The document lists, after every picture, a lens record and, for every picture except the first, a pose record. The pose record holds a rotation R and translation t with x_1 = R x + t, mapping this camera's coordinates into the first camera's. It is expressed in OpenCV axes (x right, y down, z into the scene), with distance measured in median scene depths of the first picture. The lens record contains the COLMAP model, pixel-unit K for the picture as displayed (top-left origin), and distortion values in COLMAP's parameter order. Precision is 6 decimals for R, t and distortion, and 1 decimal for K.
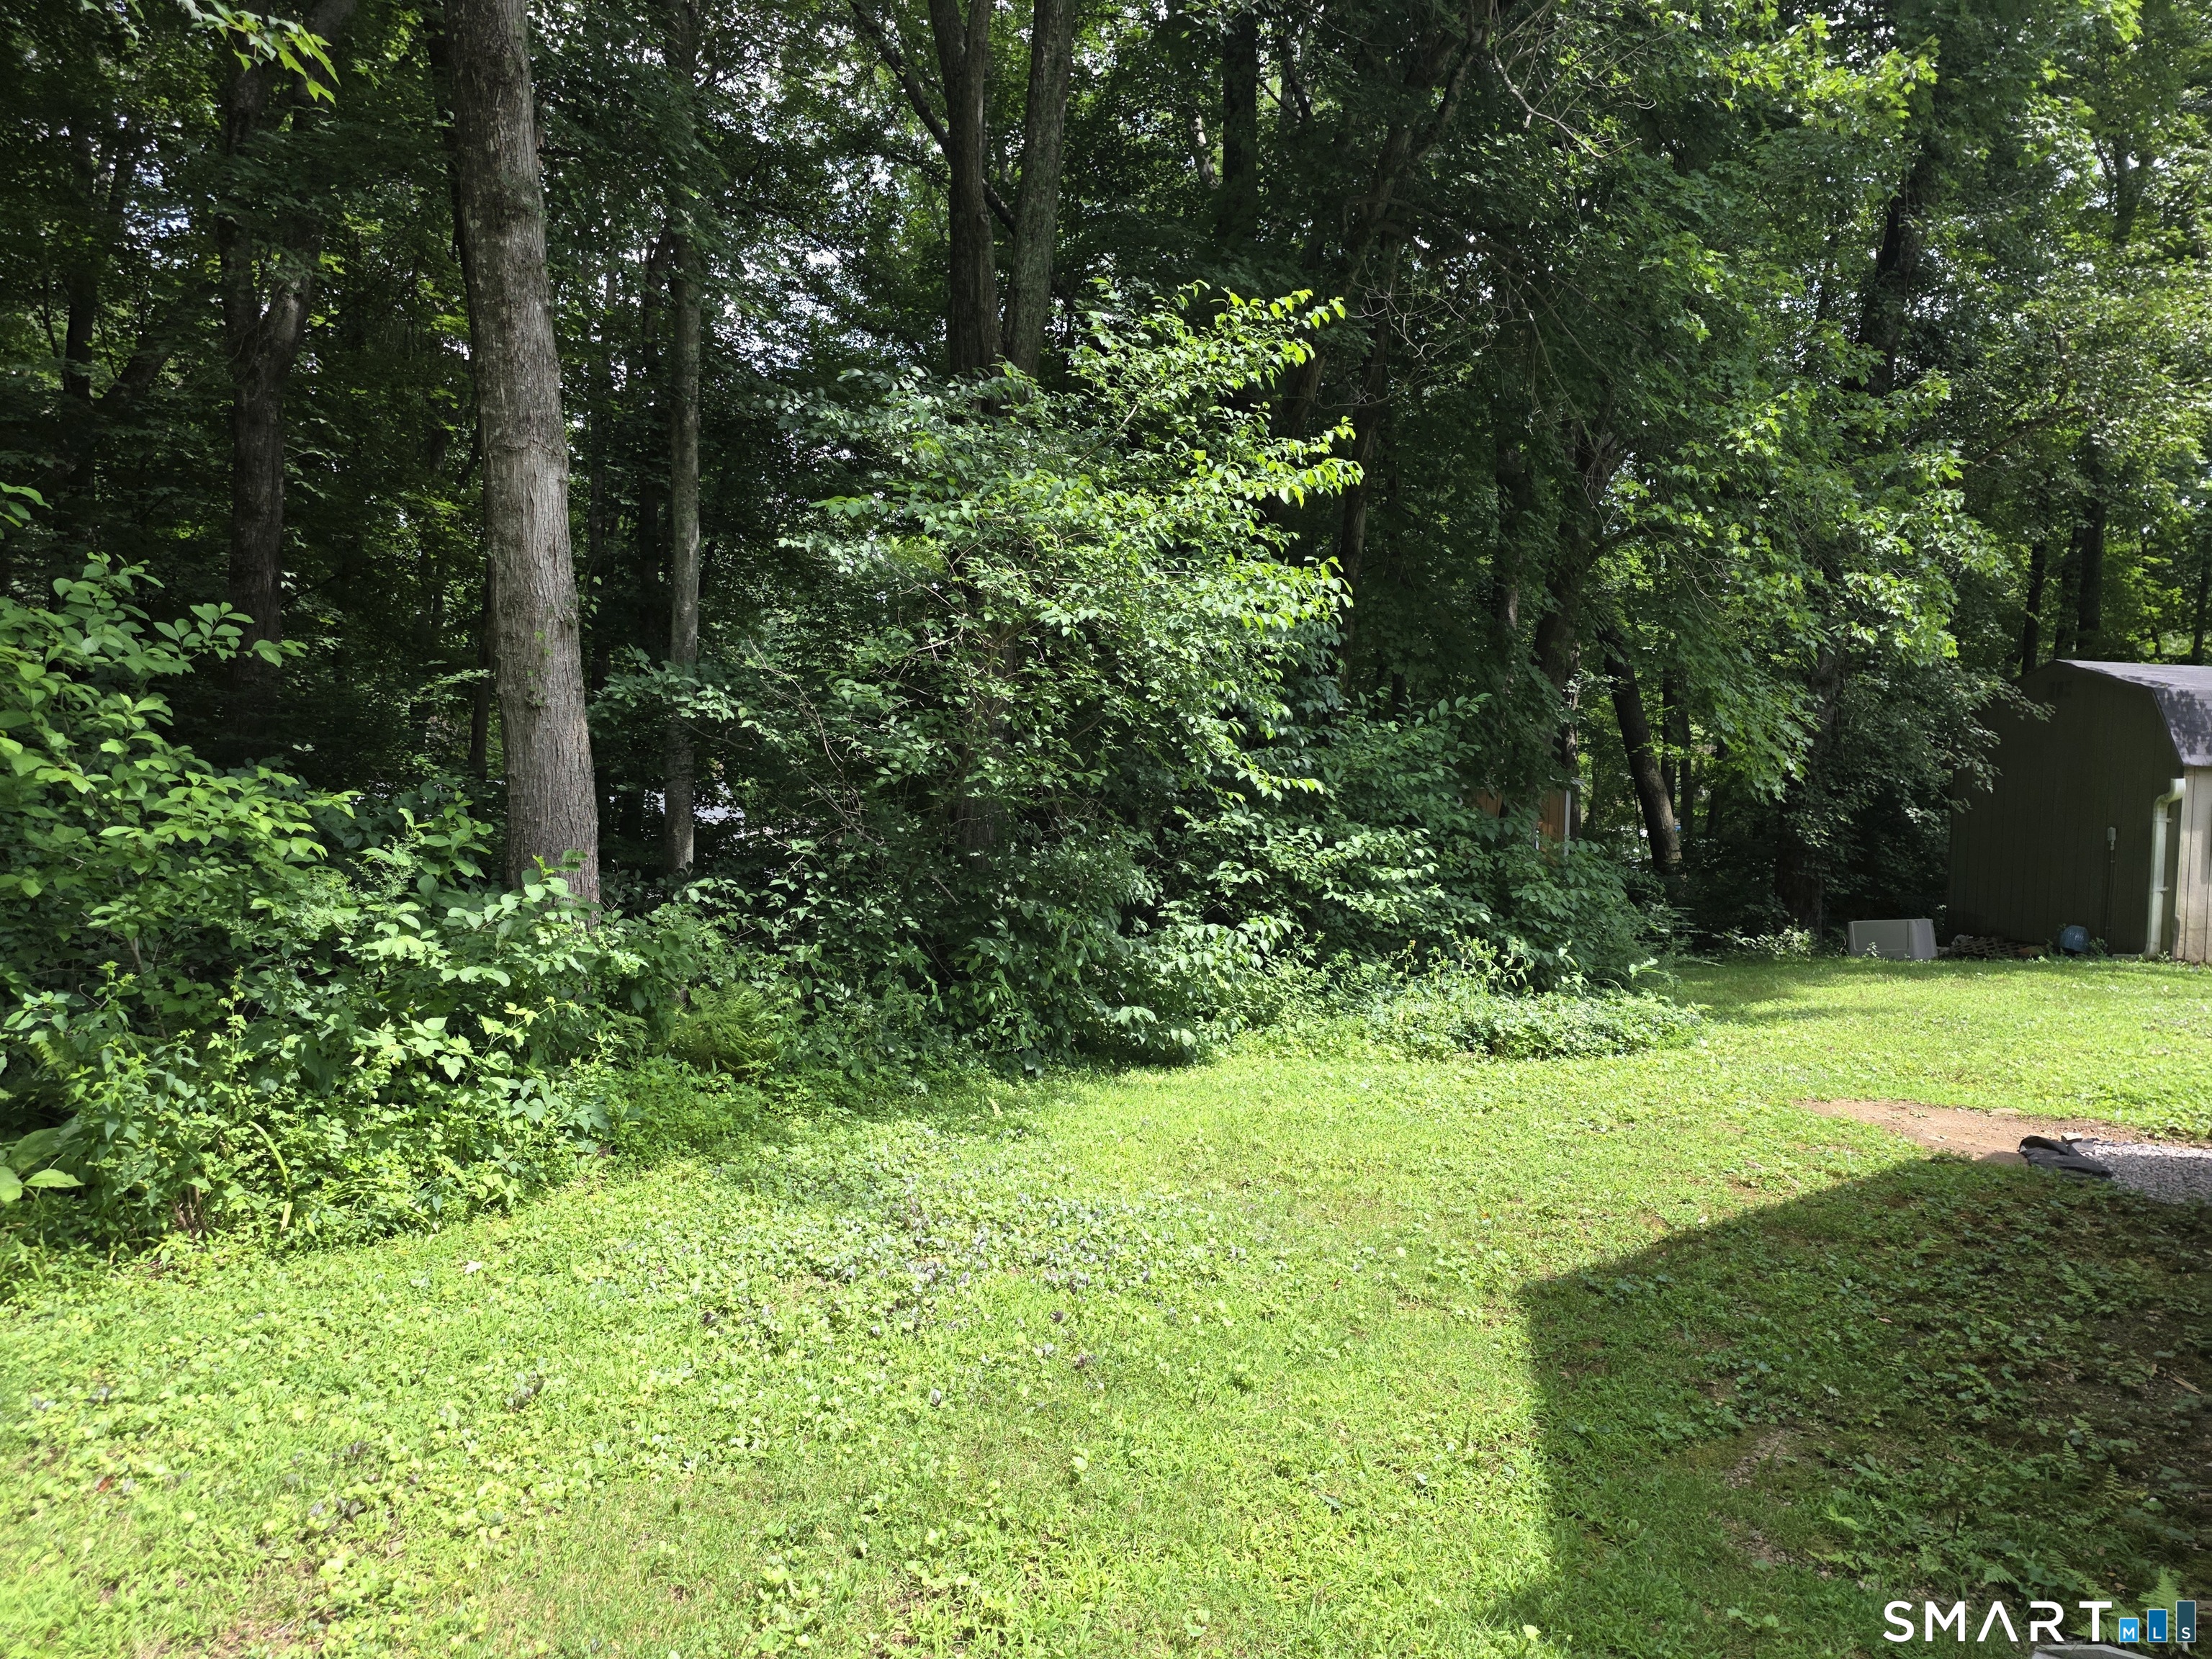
lens RADIAL K [[1432.2, 0, 1106.0], [0, 1432.2, 829.5], [0, 0, 1]] dist [0.066487, -0.083615]
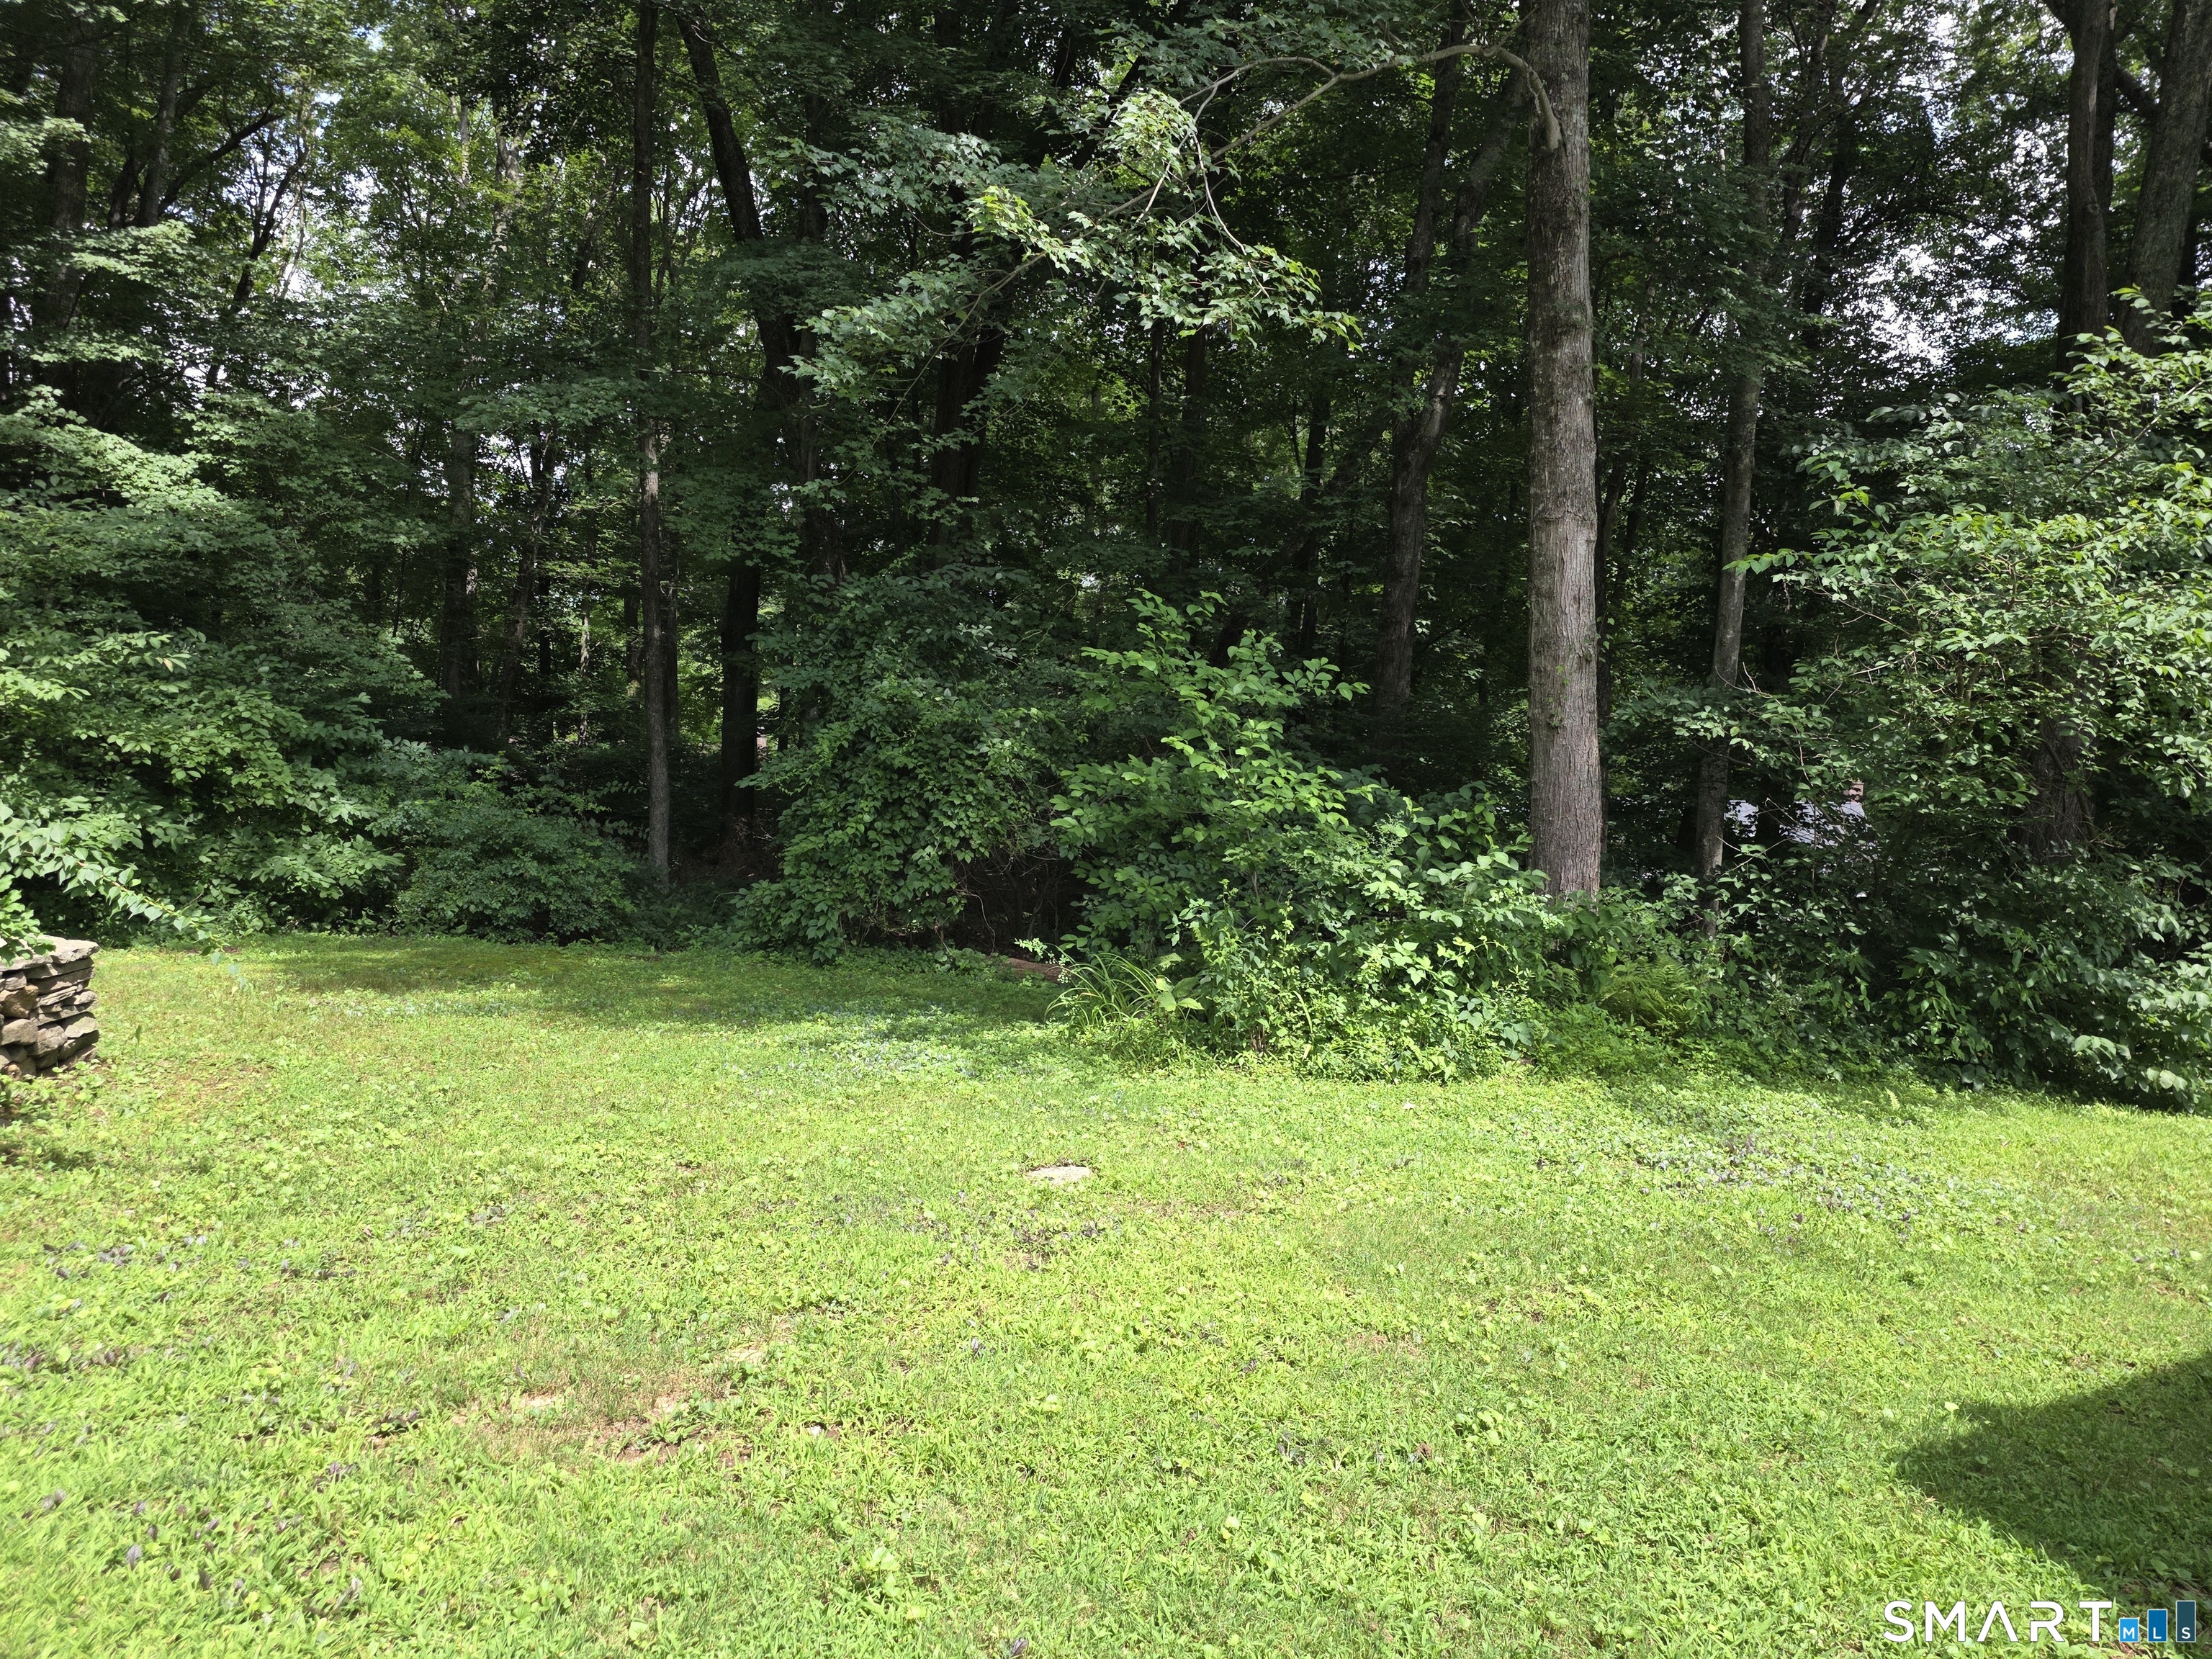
lens RADIAL K [[1432.2, 0, 1106.0], [0, 1432.2, 829.5], [0, 0, 1]] dist [0.066487, -0.083615]
pose [[0.723680, 0.051774, -0.688191, 0.285630], [-0.060830, 0.998086, 0.011121, 0.019491], [0.687450, 0.033815, 0.725444, -0.242885]]
